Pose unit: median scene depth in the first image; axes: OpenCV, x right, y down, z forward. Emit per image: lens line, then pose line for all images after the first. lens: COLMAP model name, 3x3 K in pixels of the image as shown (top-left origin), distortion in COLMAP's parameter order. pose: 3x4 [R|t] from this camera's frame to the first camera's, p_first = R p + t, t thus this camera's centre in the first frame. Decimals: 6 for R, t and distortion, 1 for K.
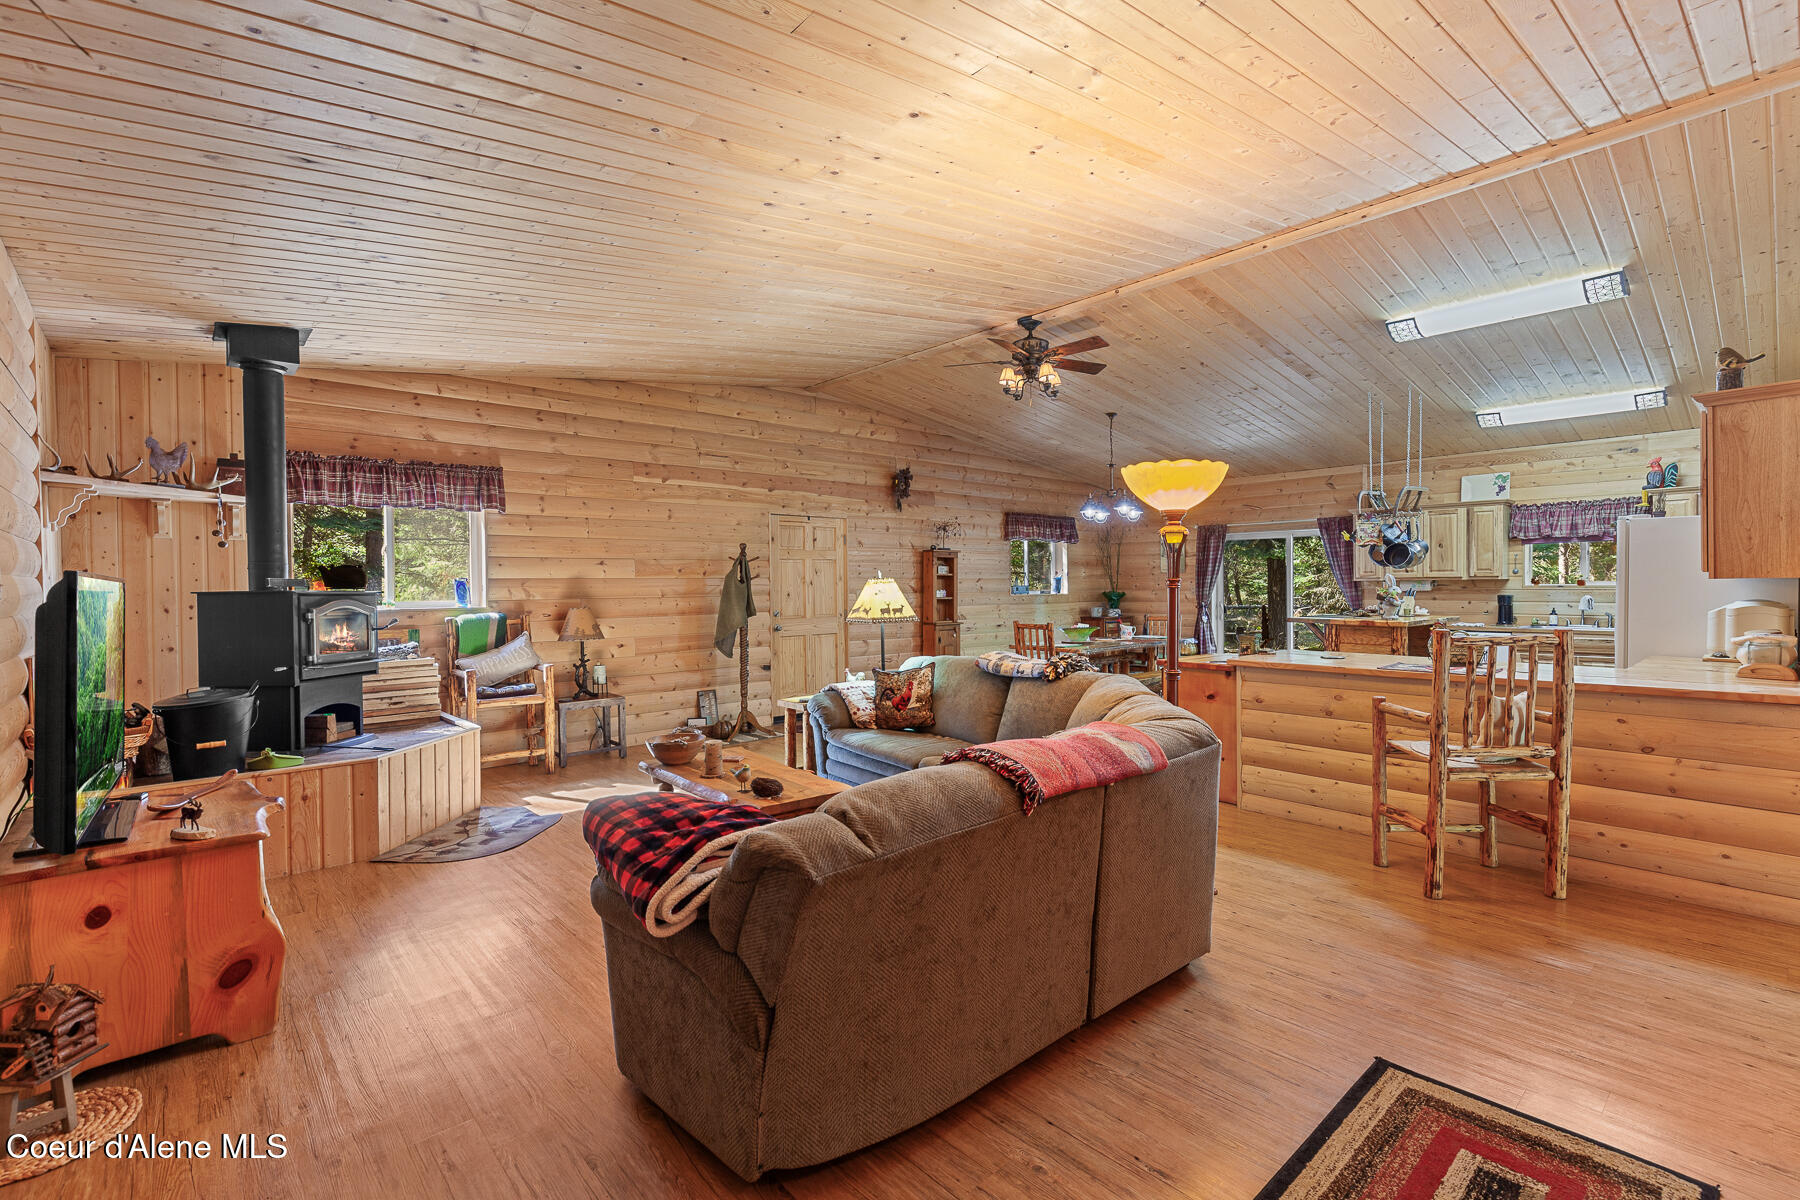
lens RADIAL K [[810.2, 0, 887.1], [0, 810.2, 596.3], [0, 0, 1]] dist [0.008229, -0.001875]
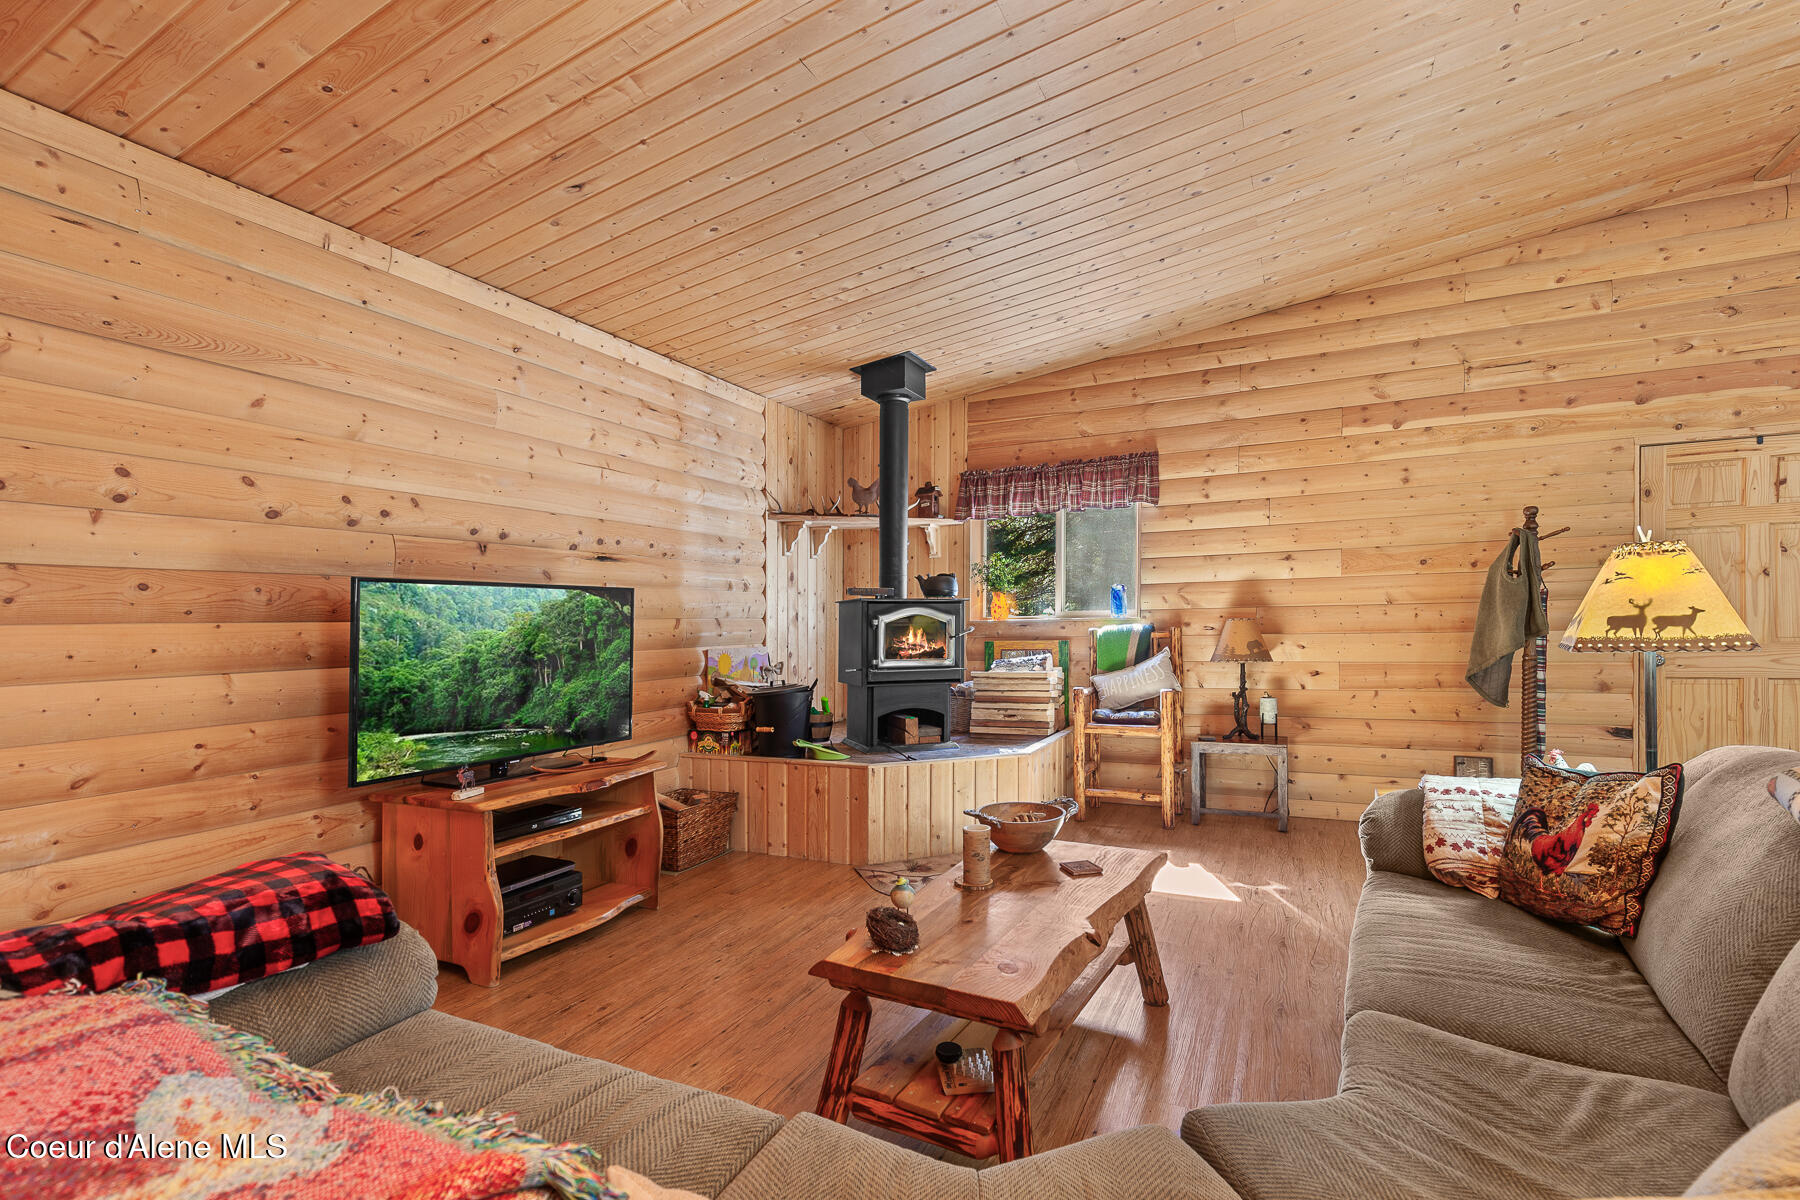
lens RADIAL K [[810.2, 0, 867.3], [0, 810.2, 629.2], [0, 0, 1]] dist [0.008229, -0.001875]
pose [[0.405190, 0.012900, -0.914141, 0.163396], [0.001764, 0.999888, 0.014892, 0.011334], [0.914231, -0.007647, 0.405122, 0.364965]]
